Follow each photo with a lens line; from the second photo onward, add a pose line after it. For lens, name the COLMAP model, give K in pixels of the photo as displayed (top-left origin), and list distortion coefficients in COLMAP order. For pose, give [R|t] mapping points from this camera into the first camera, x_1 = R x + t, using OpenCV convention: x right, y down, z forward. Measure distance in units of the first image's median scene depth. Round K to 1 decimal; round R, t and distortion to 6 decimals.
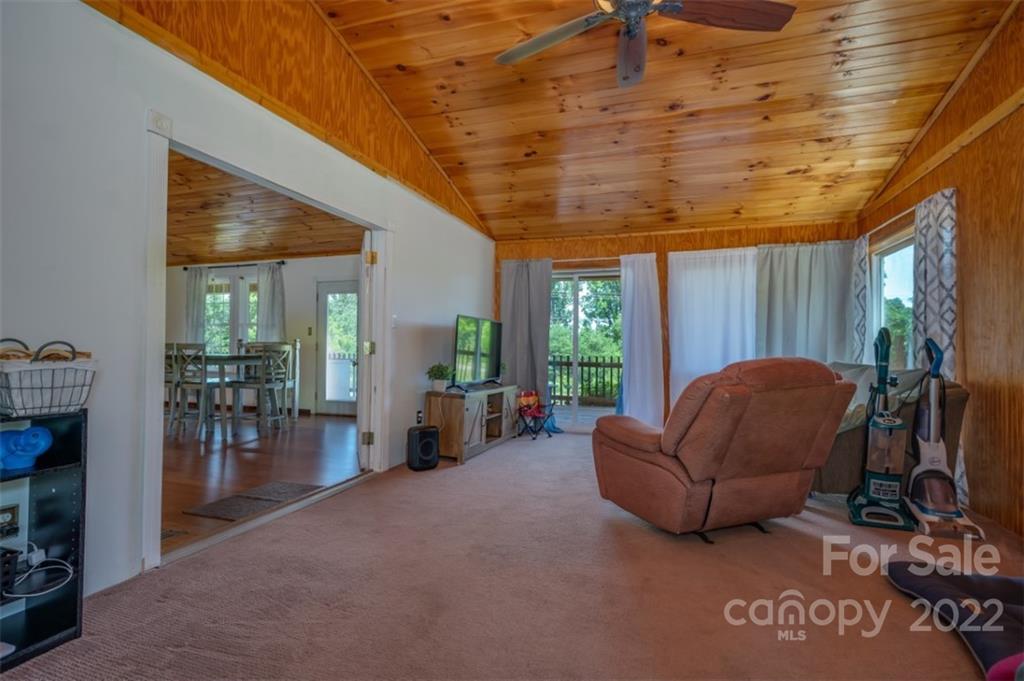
lens RADIAL K [[476.6, 0, 508.6], [0, 476.6, 345.8], [0, 0, 1]] dist [0.002858, 0.000469]
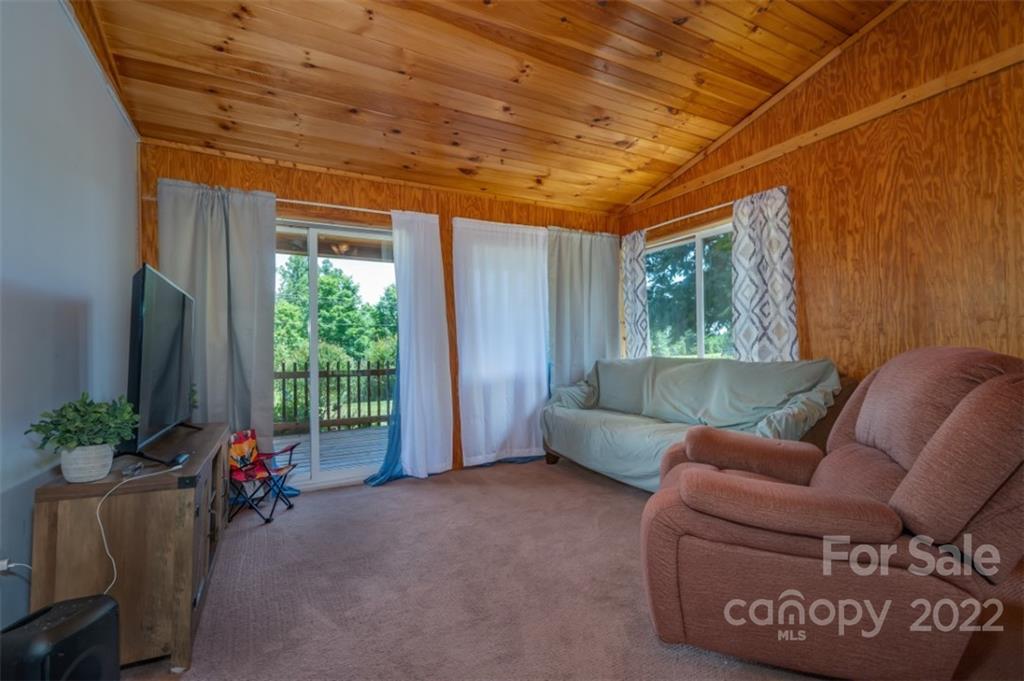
lens RADIAL K [[476.6, 0, 508.6], [0, 476.6, 345.8], [0, 0, 1]] dist [0.002858, 0.000469]
pose [[0.679812, -0.013336, 0.733265, -0.164192], [0.018824, 0.999823, 0.000732, 0.004625], [-0.733145, 0.013305, 0.679942, 0.474460]]
